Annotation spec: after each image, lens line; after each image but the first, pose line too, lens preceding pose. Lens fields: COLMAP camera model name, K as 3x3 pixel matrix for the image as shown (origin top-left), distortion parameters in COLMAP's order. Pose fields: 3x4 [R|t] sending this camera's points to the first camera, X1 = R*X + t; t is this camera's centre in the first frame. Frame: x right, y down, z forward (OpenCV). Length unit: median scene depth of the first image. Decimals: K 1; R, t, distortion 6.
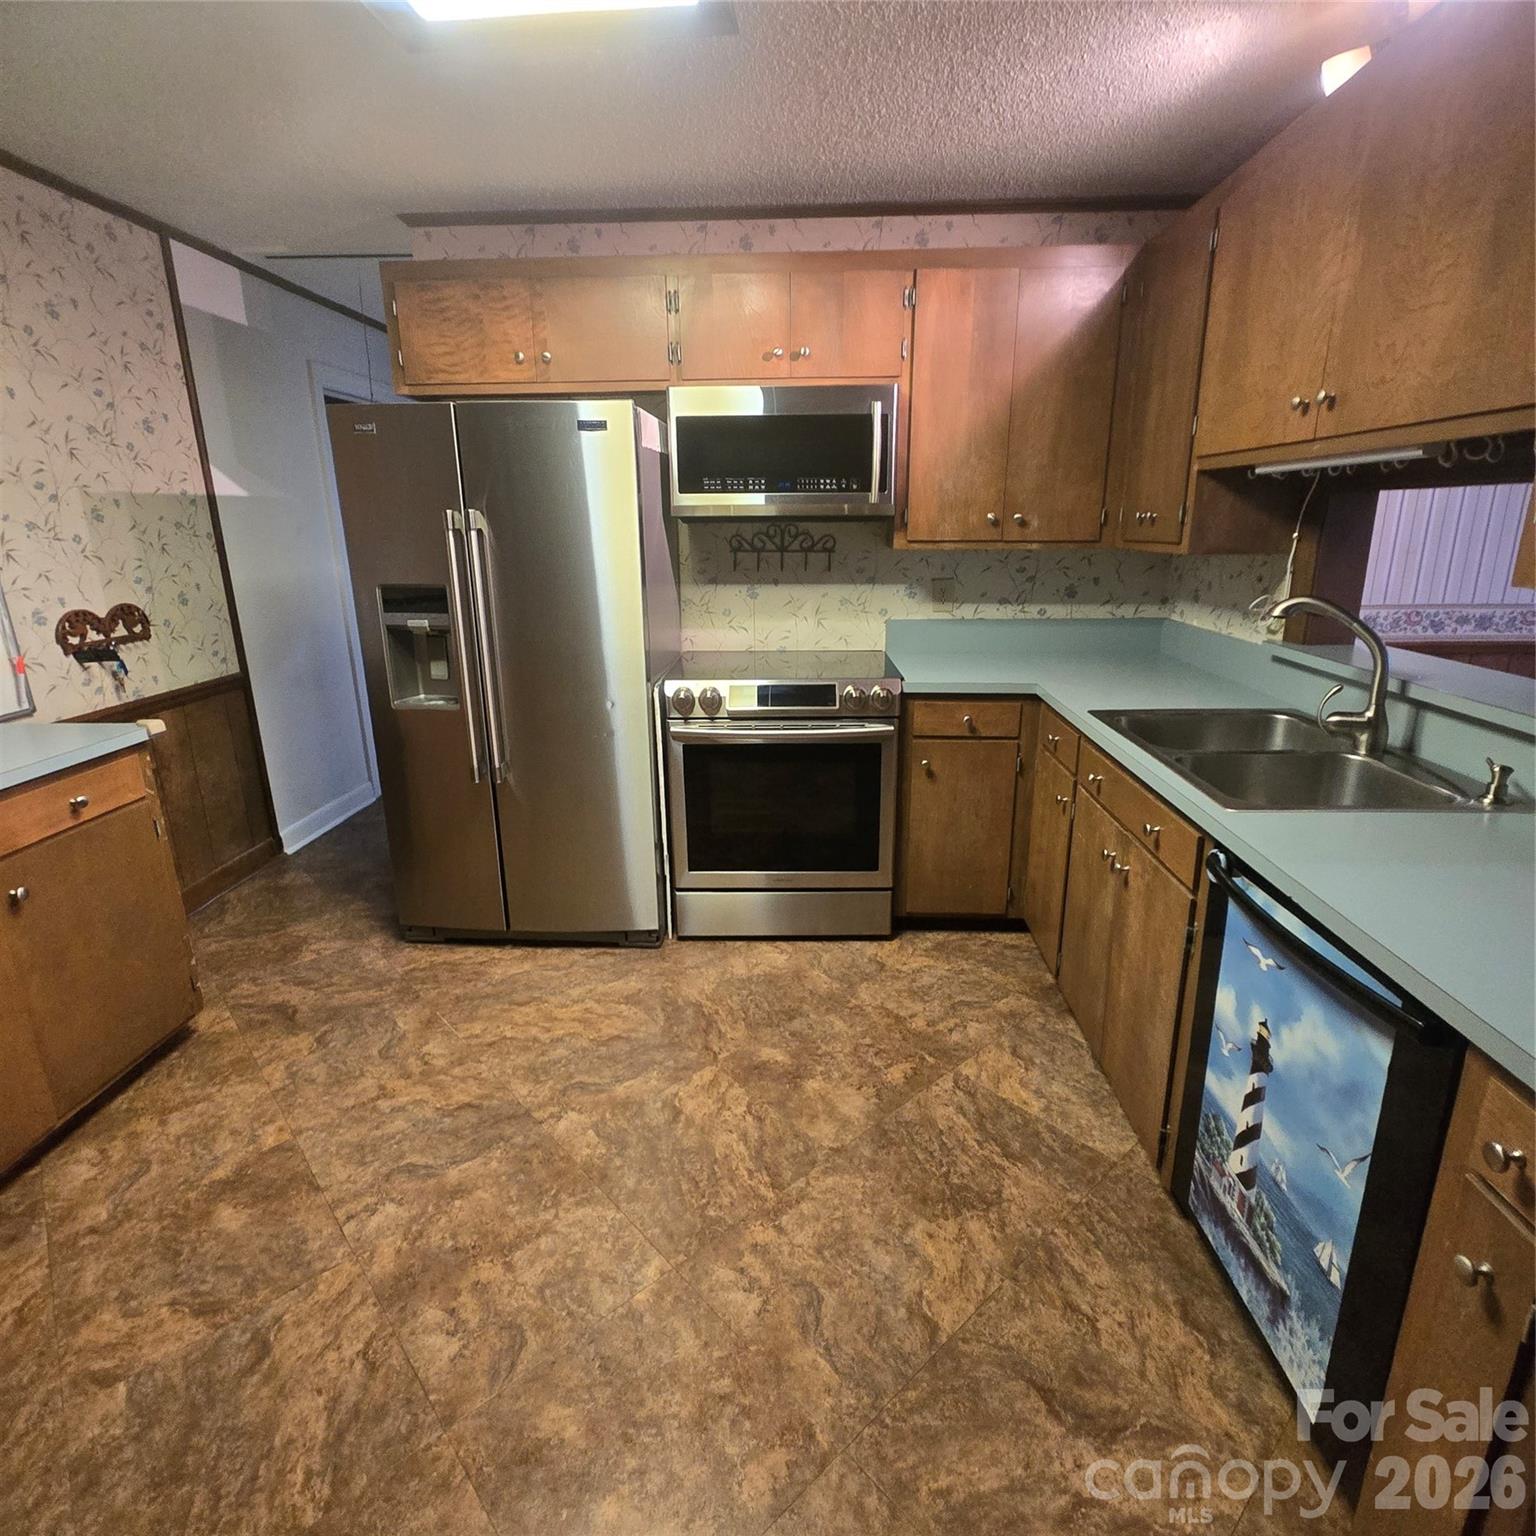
lens RADIAL K [[829.7, 0, 768.6], [0, 829.7, 750.5], [0, 0, 1]] dist [-0.003462, -0.001667]
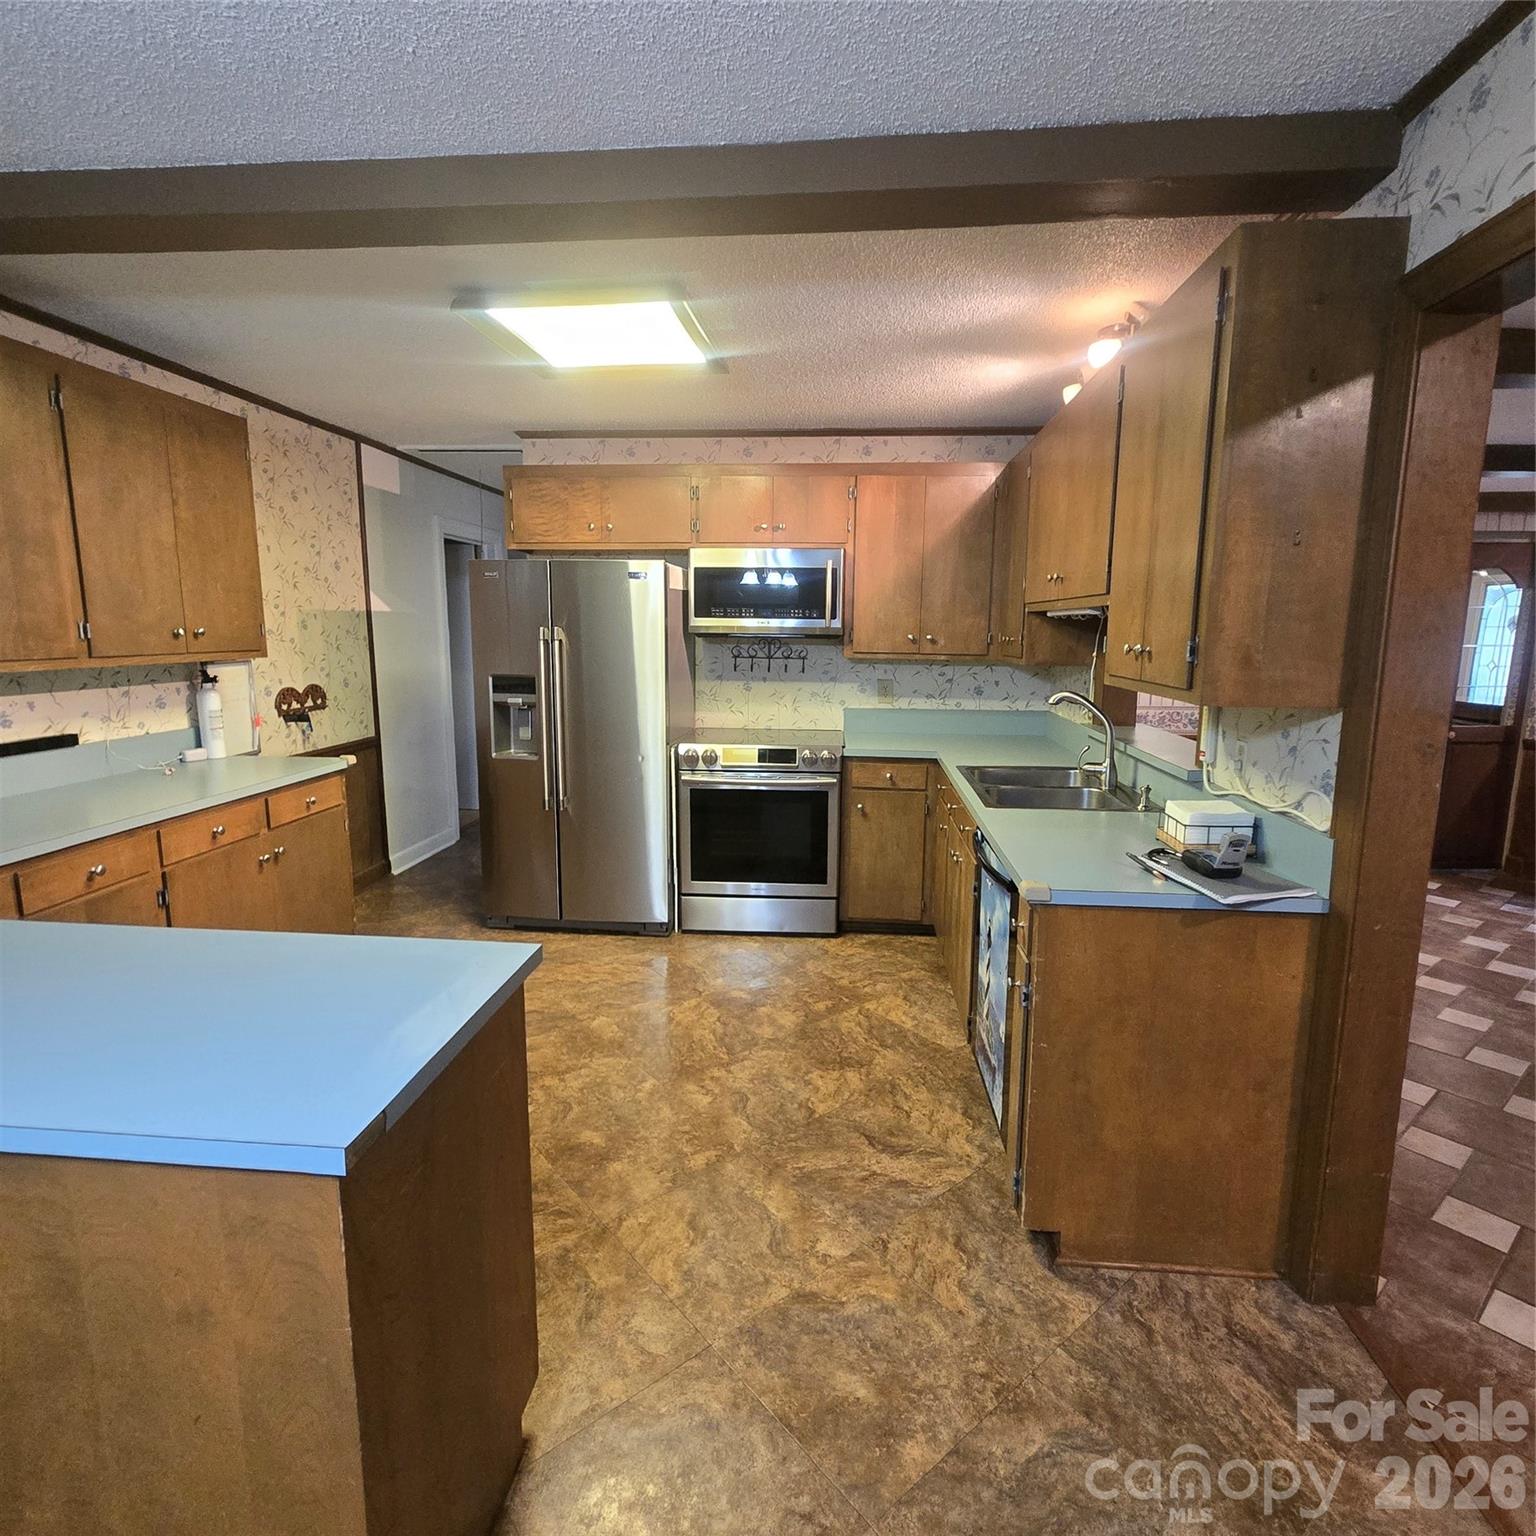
lens RADIAL K [[829.7, 0, 768.6], [0, 829.7, 750.5], [0, 0, 1]] dist [-0.003462, -0.001667]
pose [[0.998848, 0.023749, -0.041694, 0.091523], [-0.028668, 0.992156, -0.121671, 0.098941], [0.038477, 0.122726, 0.991694, -0.427478]]
